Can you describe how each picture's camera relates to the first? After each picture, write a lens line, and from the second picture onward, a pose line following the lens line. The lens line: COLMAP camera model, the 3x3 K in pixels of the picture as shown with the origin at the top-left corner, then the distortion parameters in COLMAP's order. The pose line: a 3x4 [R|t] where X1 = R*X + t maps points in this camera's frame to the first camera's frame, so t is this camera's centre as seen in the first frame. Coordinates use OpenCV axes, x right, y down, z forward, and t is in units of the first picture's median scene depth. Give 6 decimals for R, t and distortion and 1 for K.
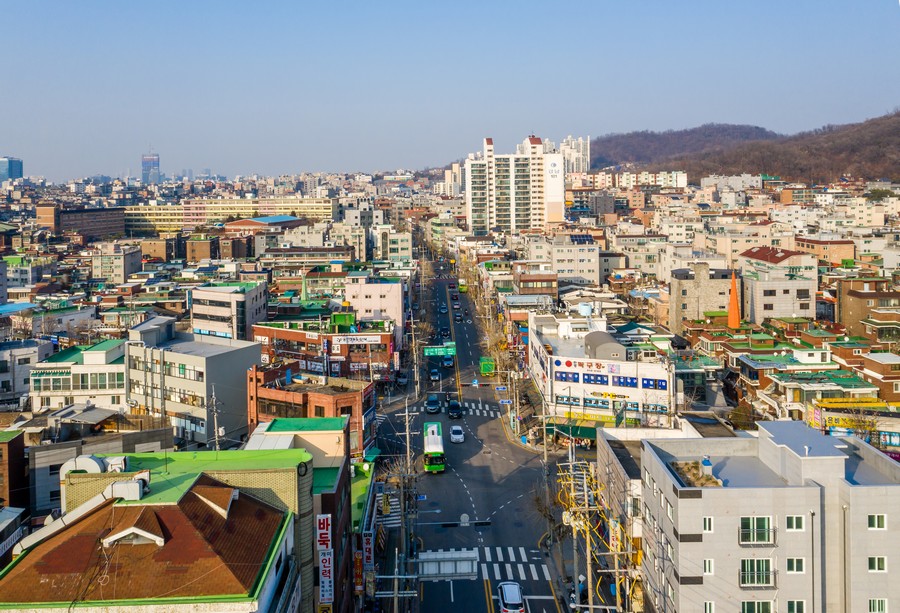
lens RADIAL K [[741.6, 0, 450.0], [0, 741.6, 306.5], [0, 0, 1]] dist [-0.001075, 0.004282]
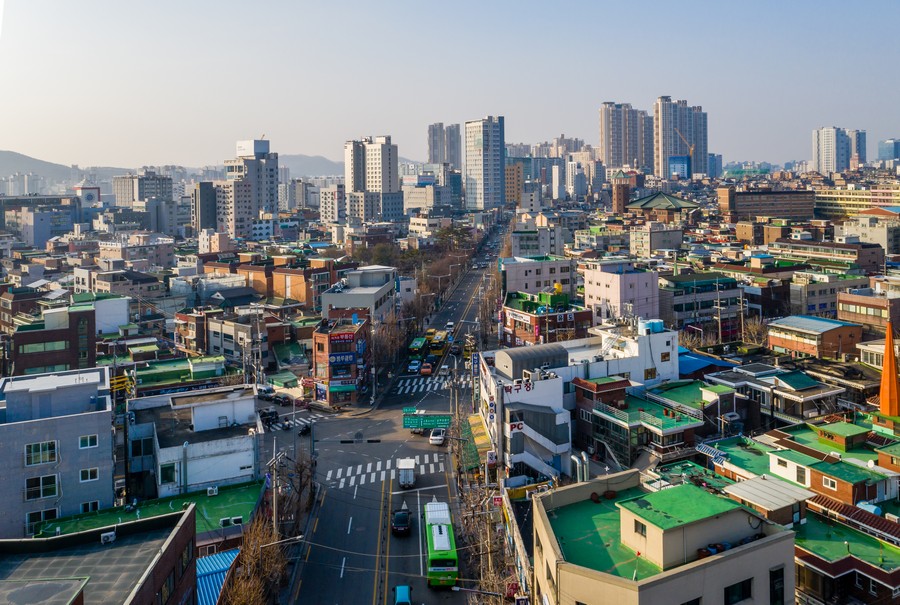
lens RADIAL K [[721.2, 0, 450.0], [0, 721.2, 302.5], [0, 0, 1]] dist [0.002329, 0.000927]
pose [[0.441910, 0.162672, -0.882187, 0.255172], [-0.141946, 0.983711, 0.110288, -0.026019], [0.885758, 0.076485, 0.457802, 0.145654]]
